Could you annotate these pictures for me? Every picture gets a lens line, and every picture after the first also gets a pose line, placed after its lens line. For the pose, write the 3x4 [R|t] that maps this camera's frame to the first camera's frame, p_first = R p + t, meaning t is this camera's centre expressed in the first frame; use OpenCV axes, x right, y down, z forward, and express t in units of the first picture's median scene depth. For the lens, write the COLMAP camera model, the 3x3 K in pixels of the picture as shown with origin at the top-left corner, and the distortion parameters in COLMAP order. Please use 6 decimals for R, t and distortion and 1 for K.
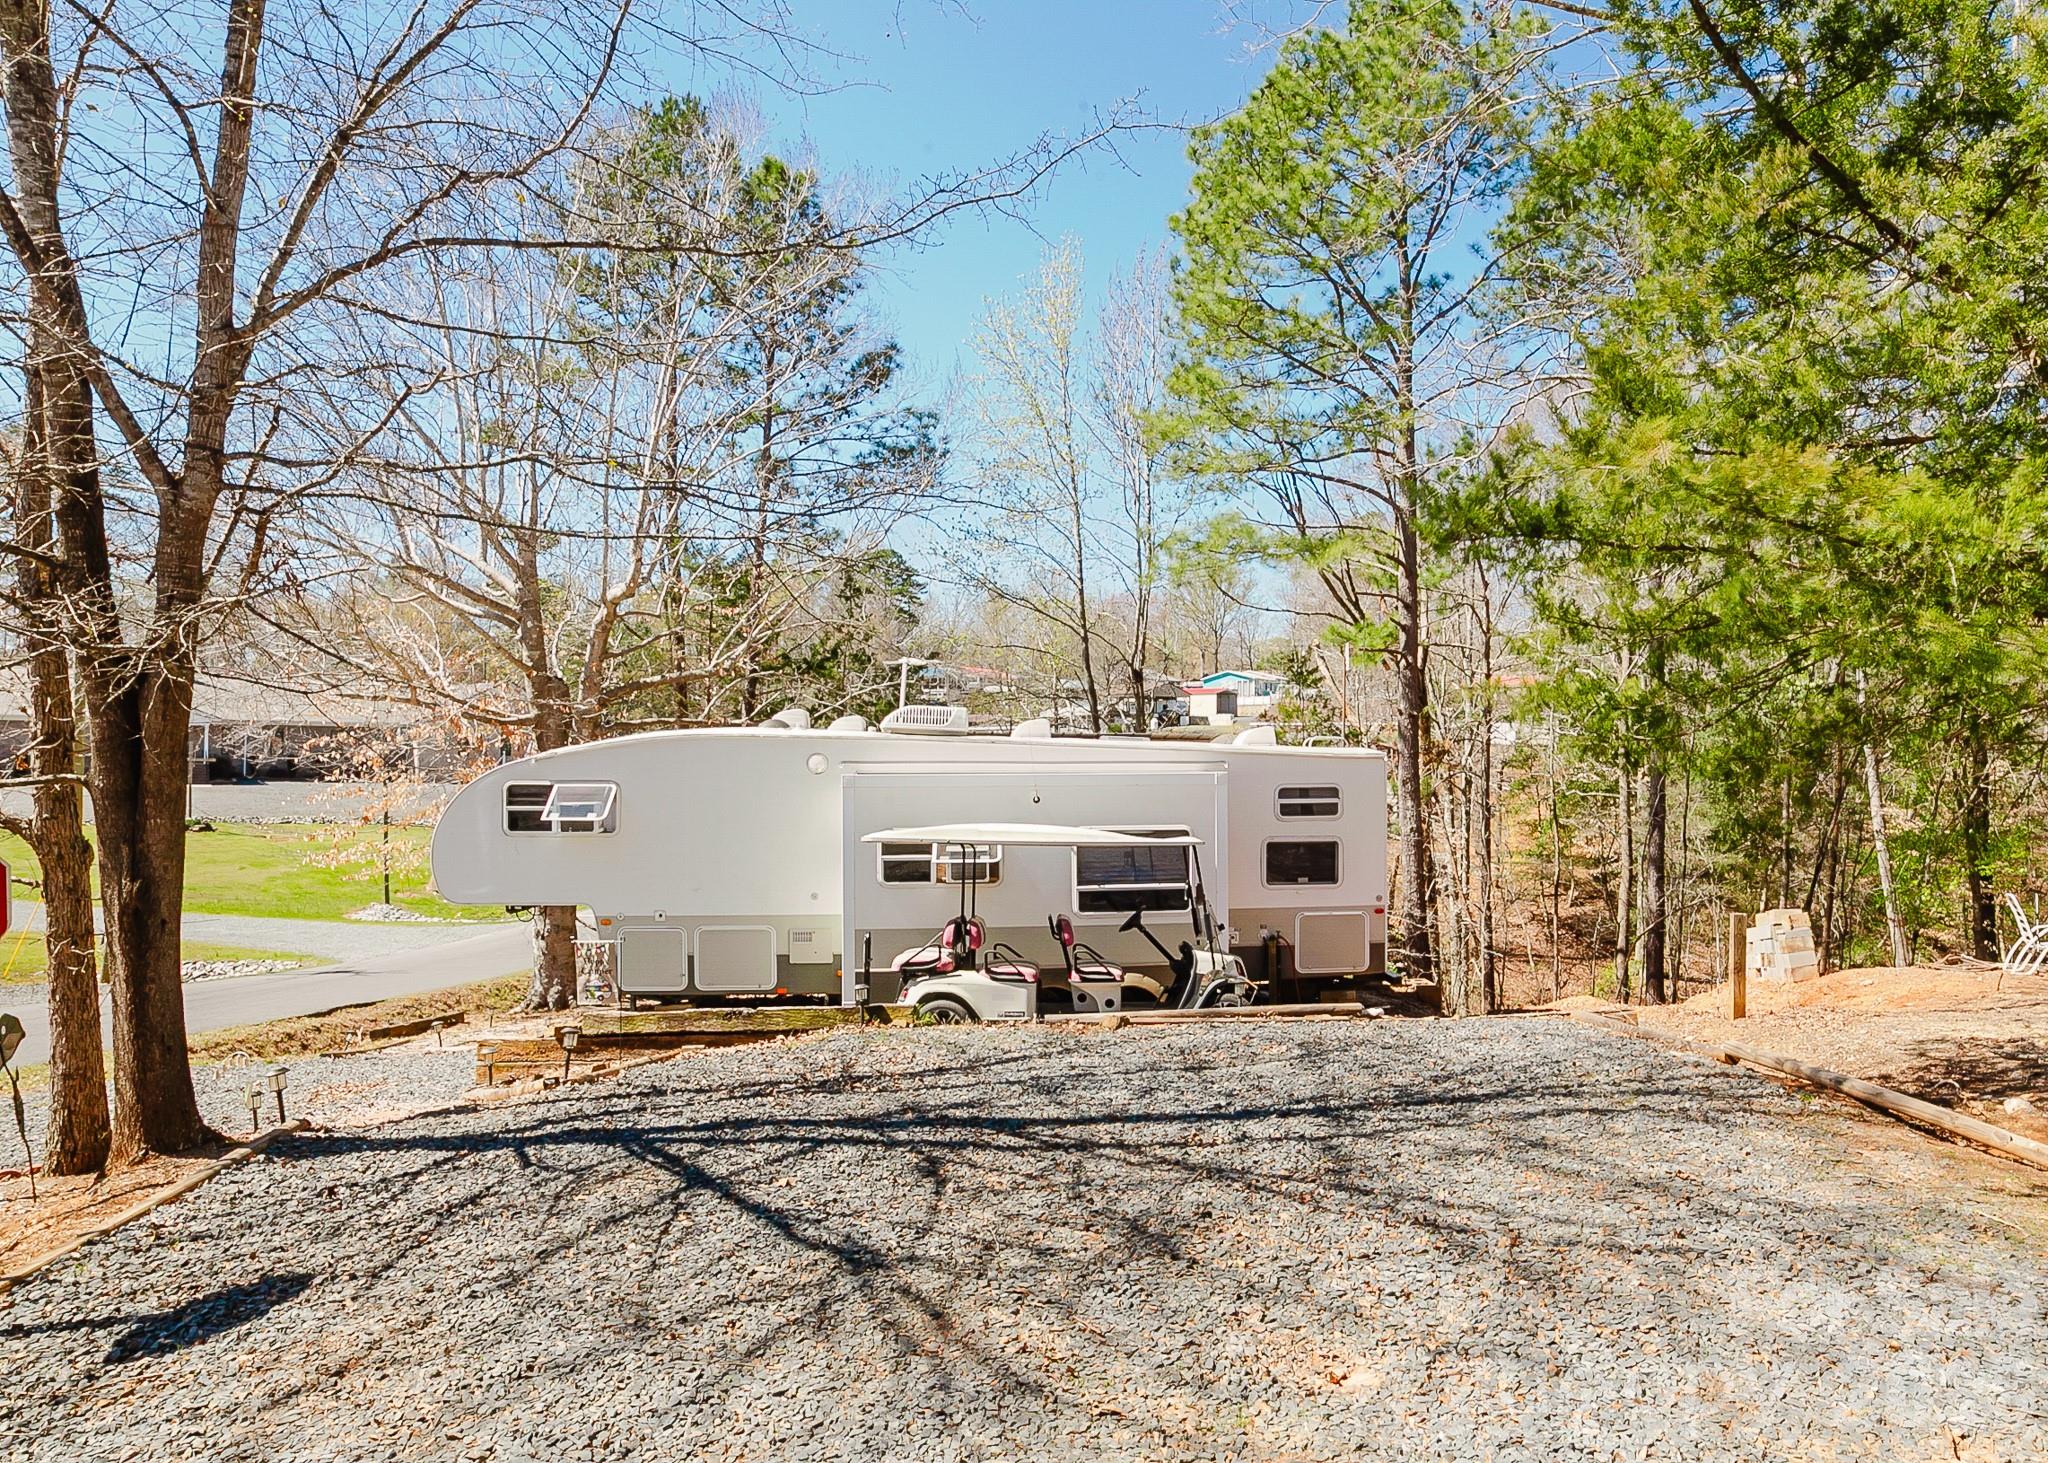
lens RADIAL K [[1142.0, 0, 1081.0], [0, 1142.0, 708.1], [0, 0, 1]] dist [-0.093846, 0.035880]
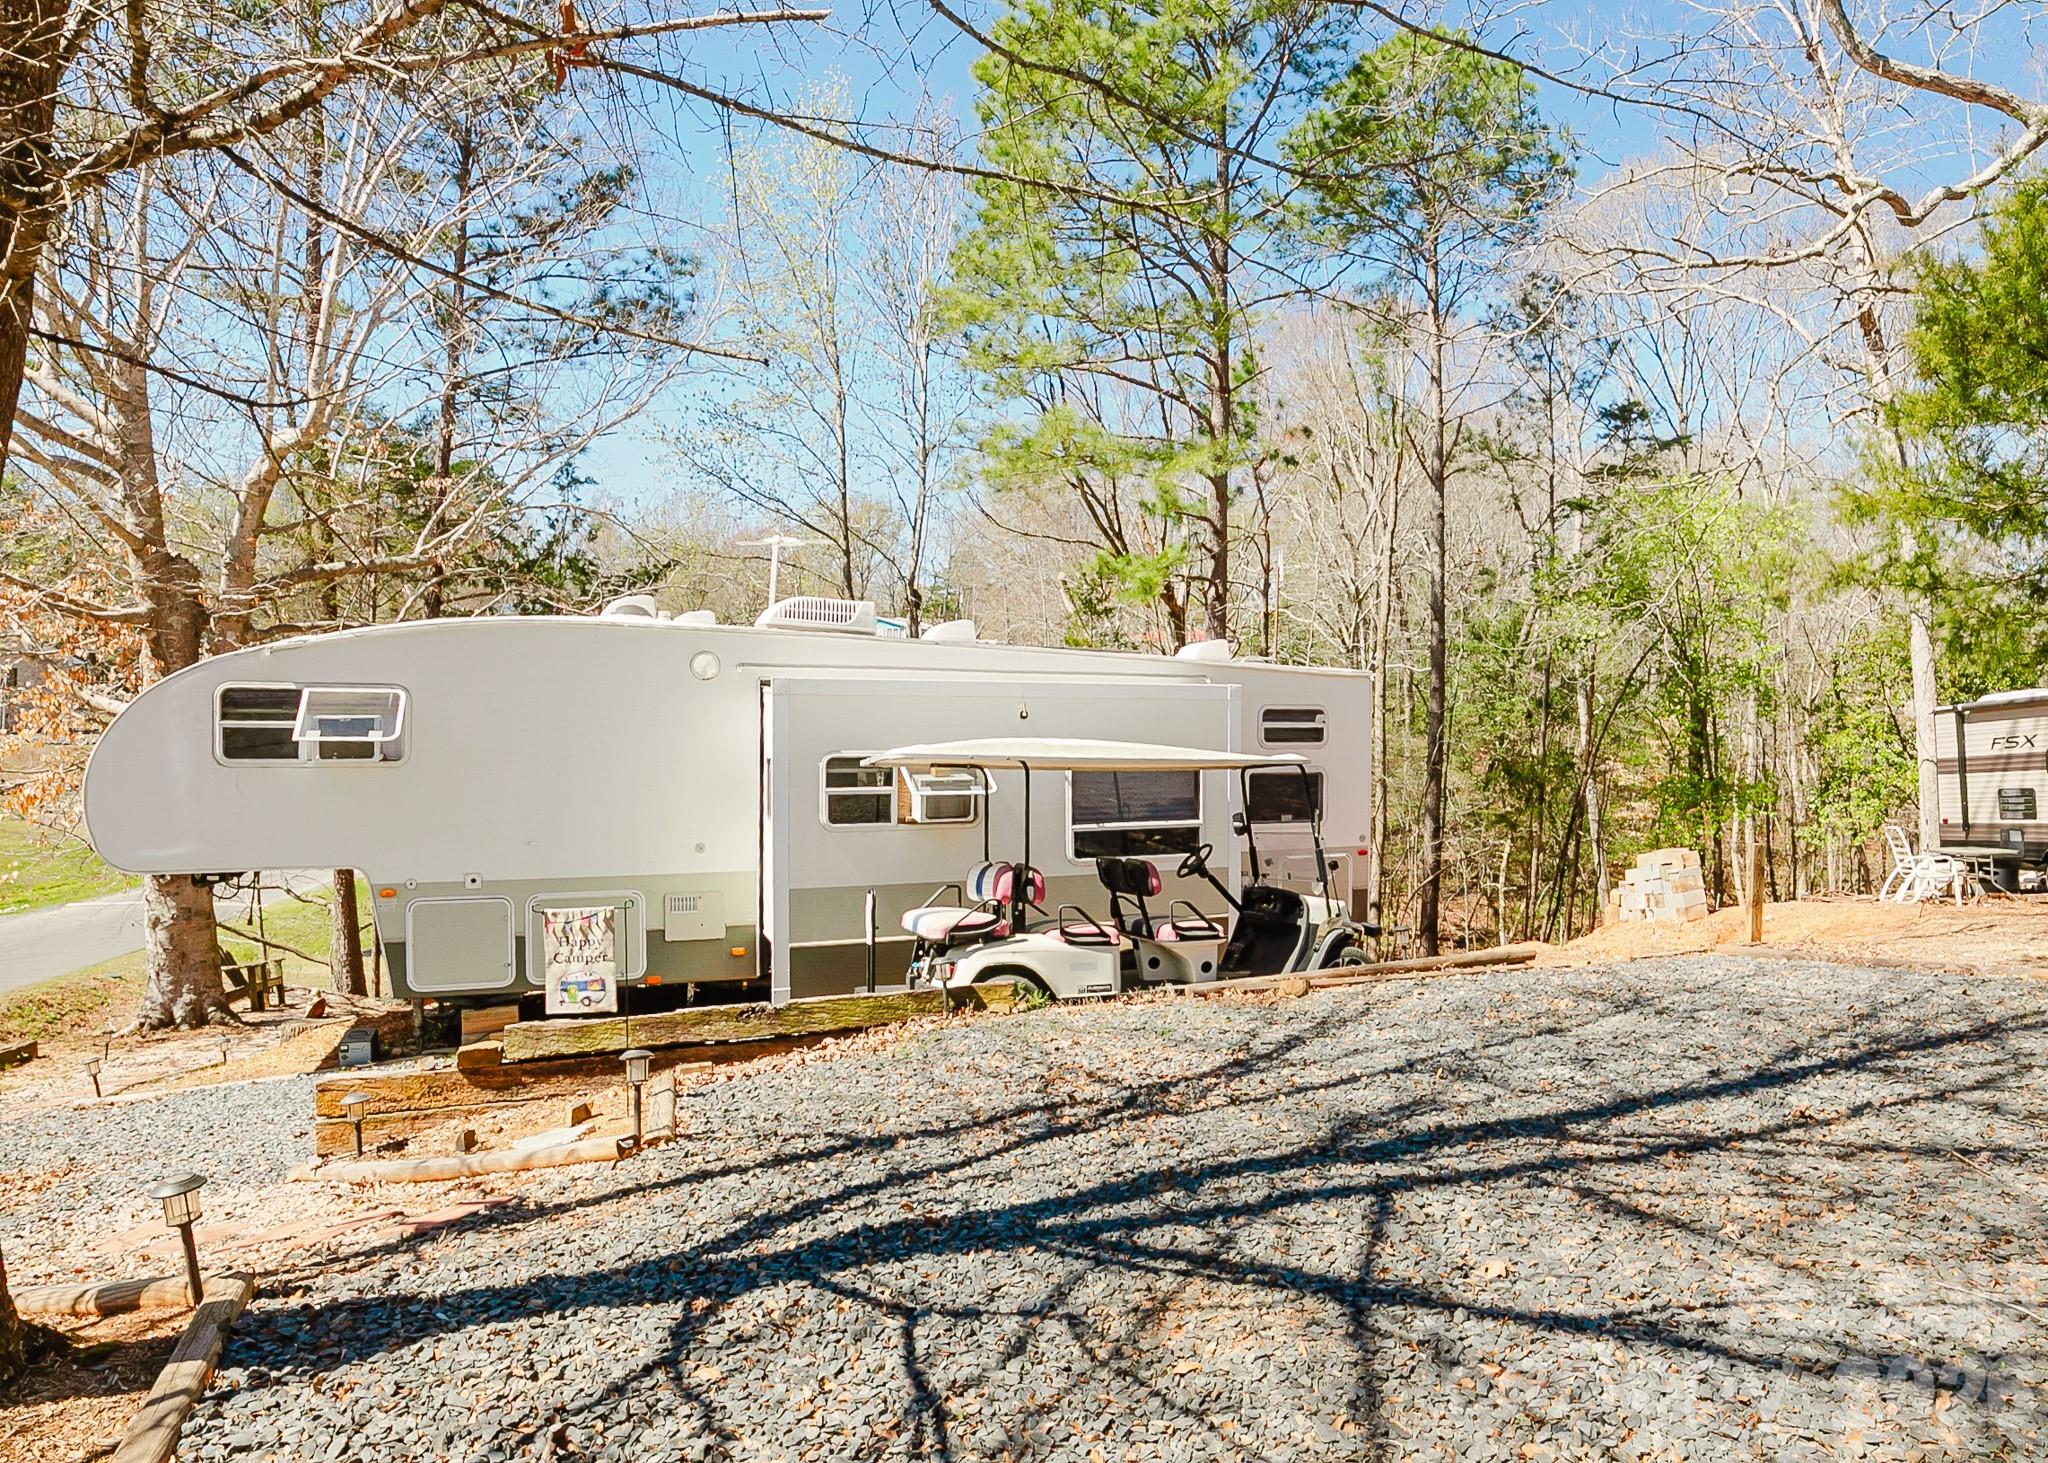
lens RADIAL K [[1225.7, 0, 1081.4], [0, 1225.7, 733.1], [0, 0, 1]] dist [-0.112038, 0.046915]
pose [[0.946599, 0.007708, 0.322320, -0.328778], [-0.025442, 0.998383, 0.050844, 0.060482], [-0.321407, -0.056329, 0.945264, 0.248531]]
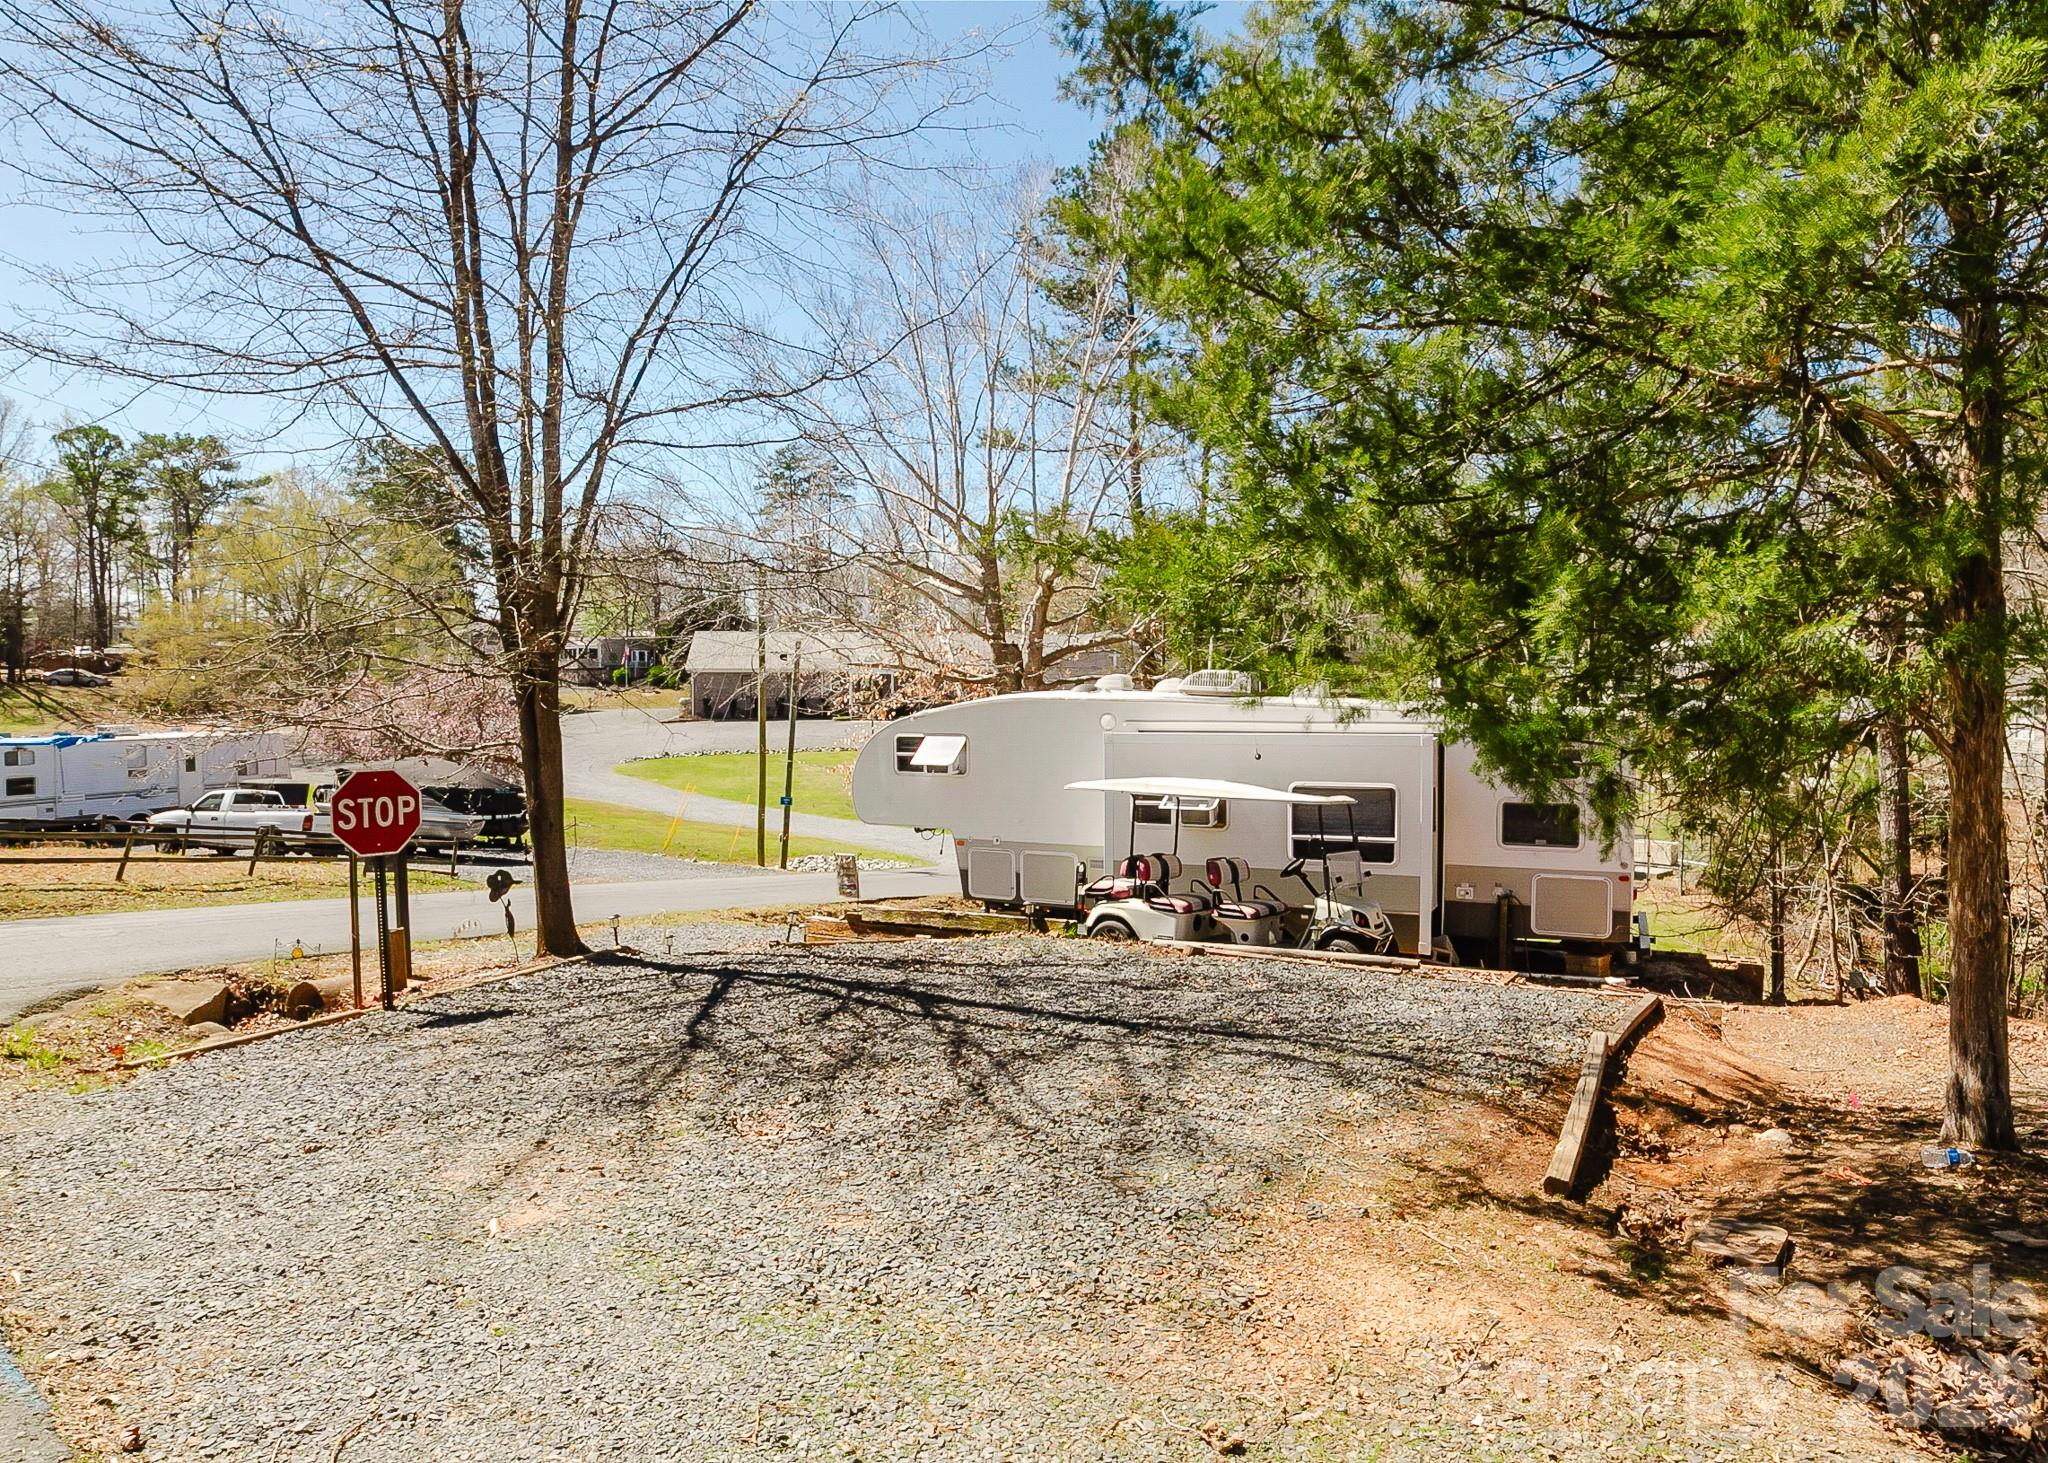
lens RADIAL K [[1142.0, 0, 1081.0], [0, 1142.0, 708.1], [0, 0, 1]] dist [-0.093846, 0.035880]
pose [[0.849928, 0.002024, -0.526896, 0.495739], [0.029585, 0.998232, 0.051557, -0.036455], [0.526068, -0.059408, 0.848365, -0.048652]]
